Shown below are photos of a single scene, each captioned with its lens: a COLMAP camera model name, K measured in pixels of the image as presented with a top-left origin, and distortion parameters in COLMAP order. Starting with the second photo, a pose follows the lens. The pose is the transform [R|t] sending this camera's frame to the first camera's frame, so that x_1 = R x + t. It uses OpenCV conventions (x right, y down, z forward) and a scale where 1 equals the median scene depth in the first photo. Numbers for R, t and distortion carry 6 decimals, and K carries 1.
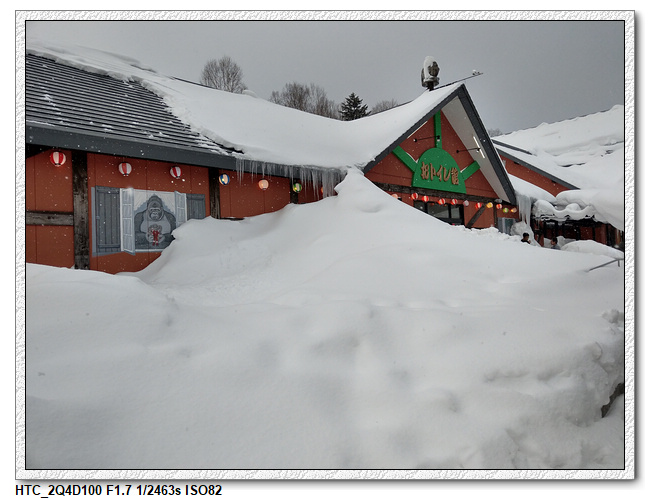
lens RADIAL K [[513.1, 0, 325.0], [0, 513.1, 250.0], [0, 0, 1]] dist [0.006016, 0.000234]
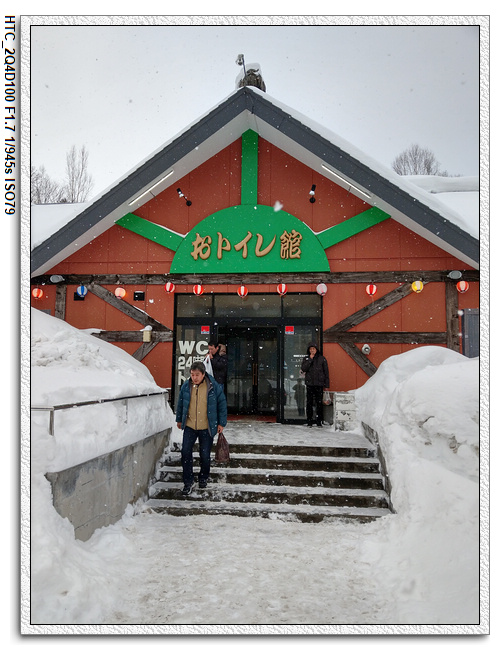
lens RADIAL K [[513.1, 0, 250.0], [0, 513.1, 325.0], [0, 0, 1]] dist [0.006016, 0.000234]
pose [[0.605526, -0.045851, -0.794503, 0.728354], [-0.021404, 0.997039, -0.073853, -0.008729], [0.795537, 0.061725, 0.602752, 0.650565]]
